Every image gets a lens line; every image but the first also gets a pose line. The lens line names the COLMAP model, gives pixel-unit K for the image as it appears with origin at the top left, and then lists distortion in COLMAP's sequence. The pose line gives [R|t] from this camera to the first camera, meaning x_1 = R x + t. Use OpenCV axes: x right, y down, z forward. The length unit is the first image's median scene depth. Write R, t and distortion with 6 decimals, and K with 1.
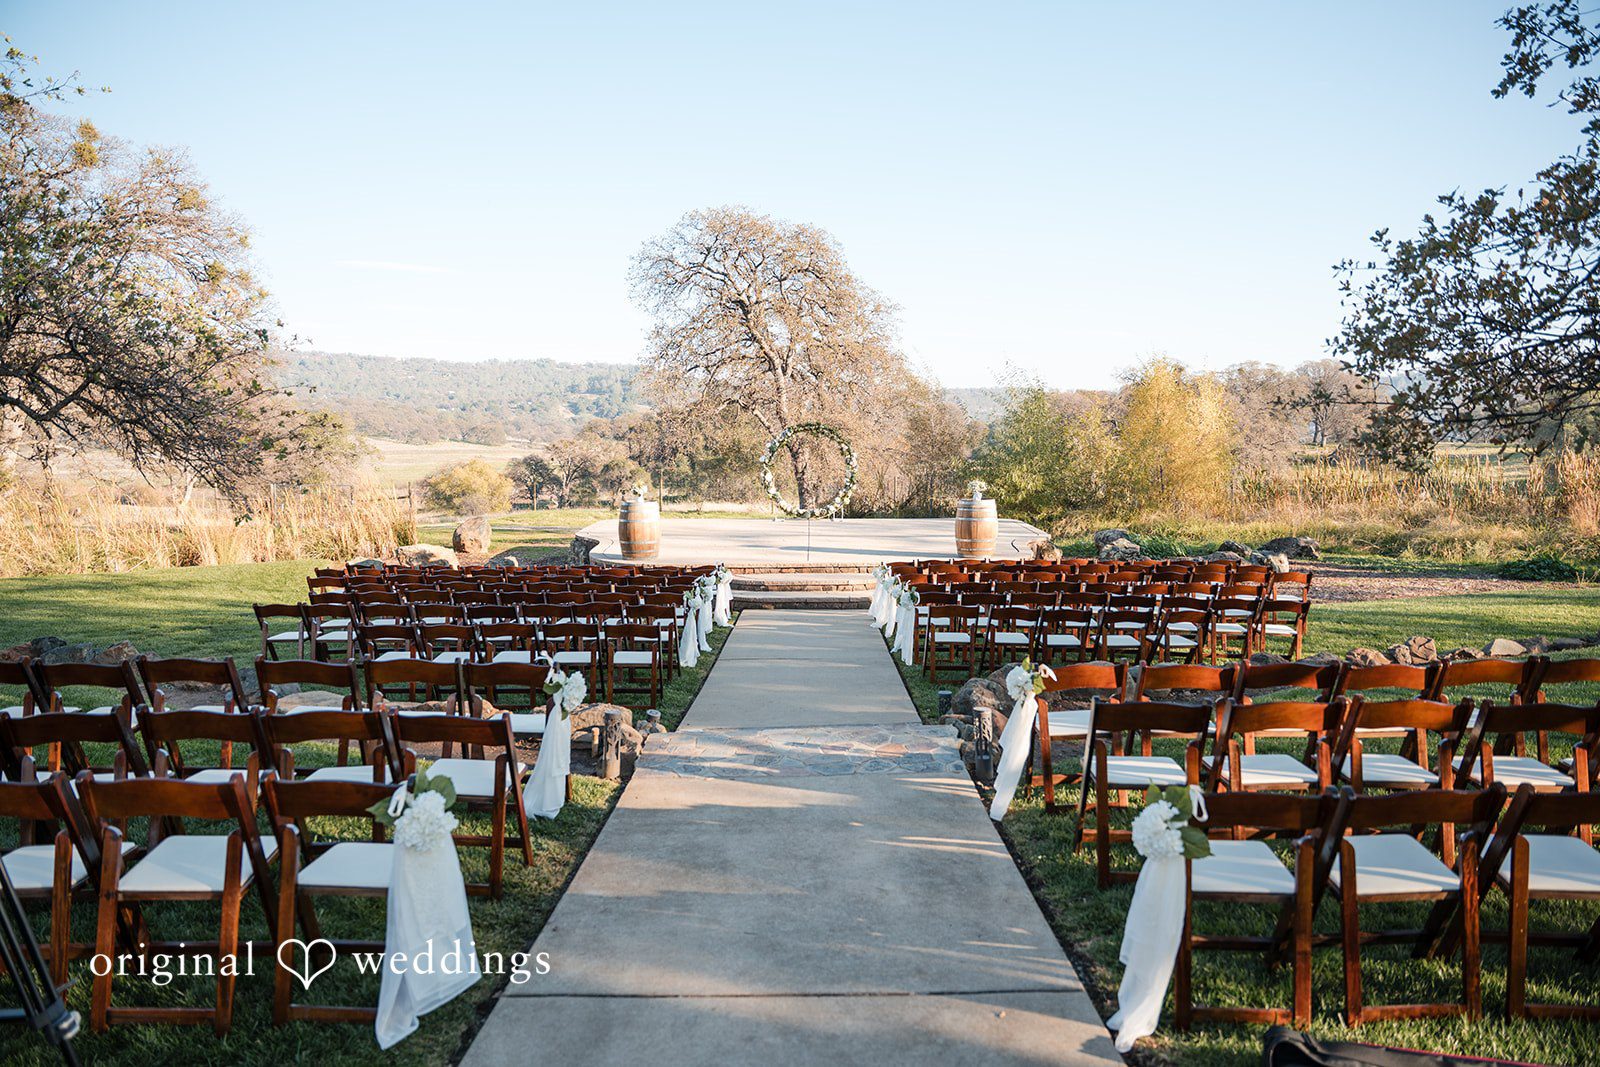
lens RADIAL K [[5743.4, 0, 800.0], [0, 5743.4, 533.5], [0, 0, 1]] dist [0.016167, 0.011053]
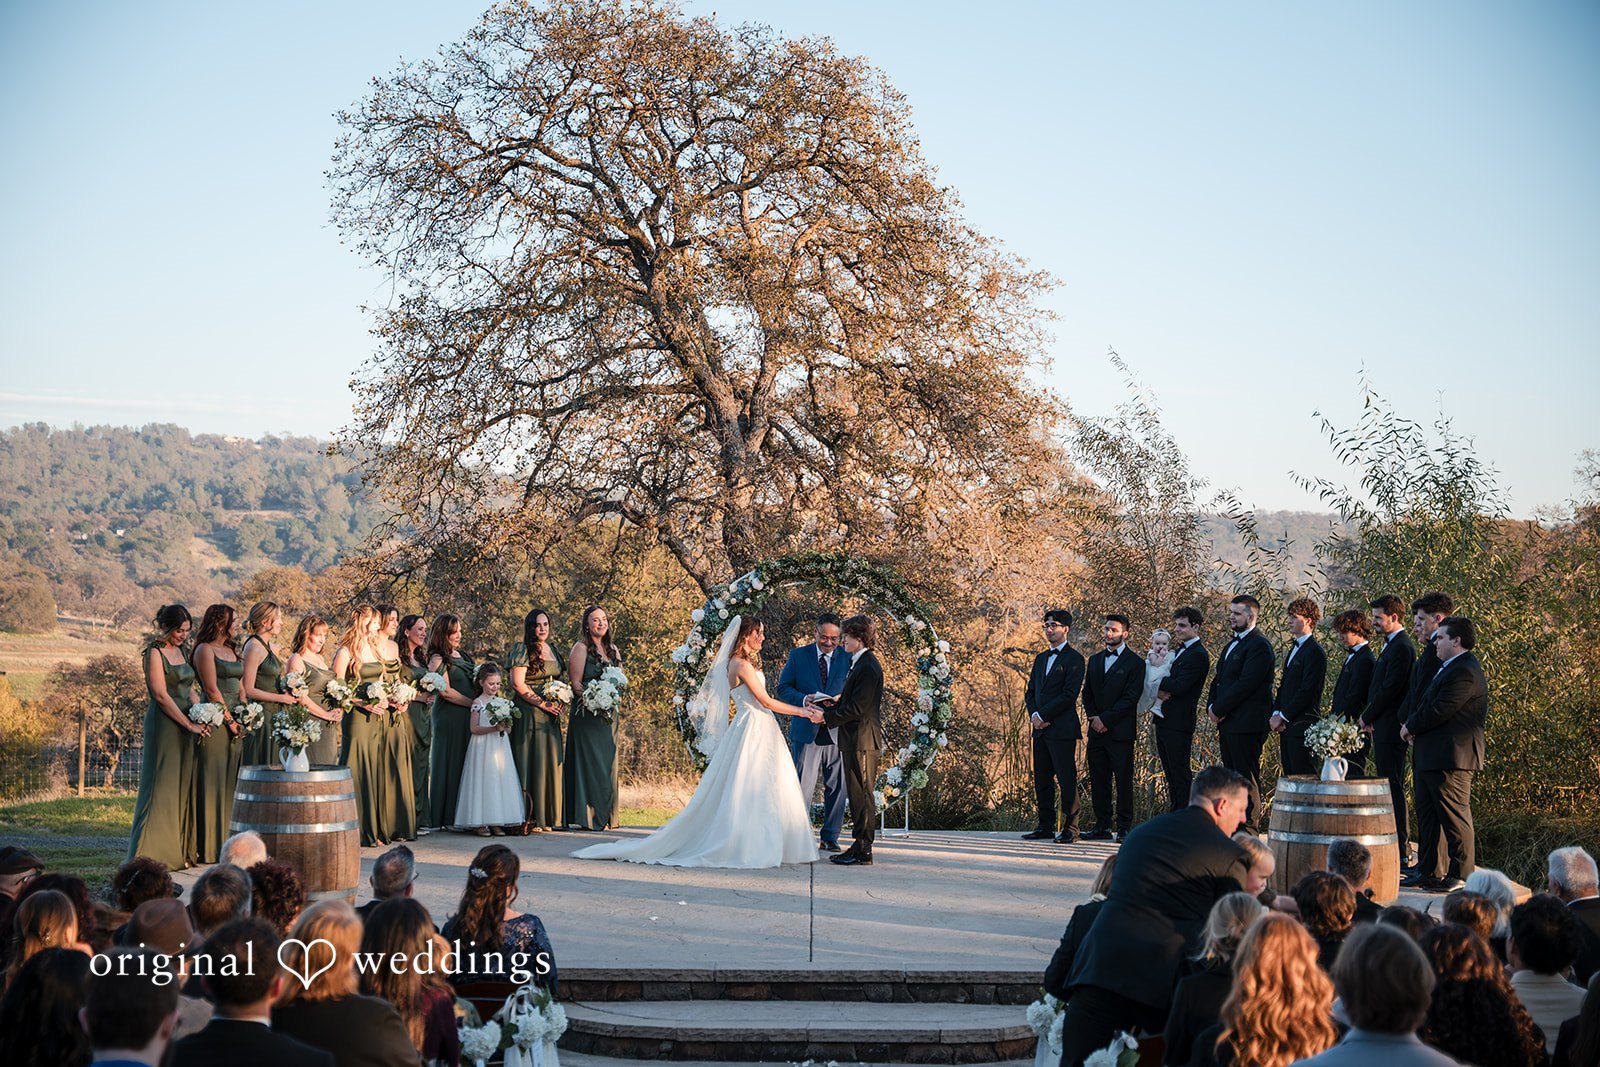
lens RADIAL K [[6145.6, 0, 800.0], [0, 6145.6, 533.5], [0, 0, 1]] dist [0.391438, 2.306558]
pose [[0.999788, 0.018193, 0.009597, -0.003019], [-0.017711, 0.998688, -0.048052, -0.002298], [-0.010458, 0.047872, 0.998799, 0.596896]]
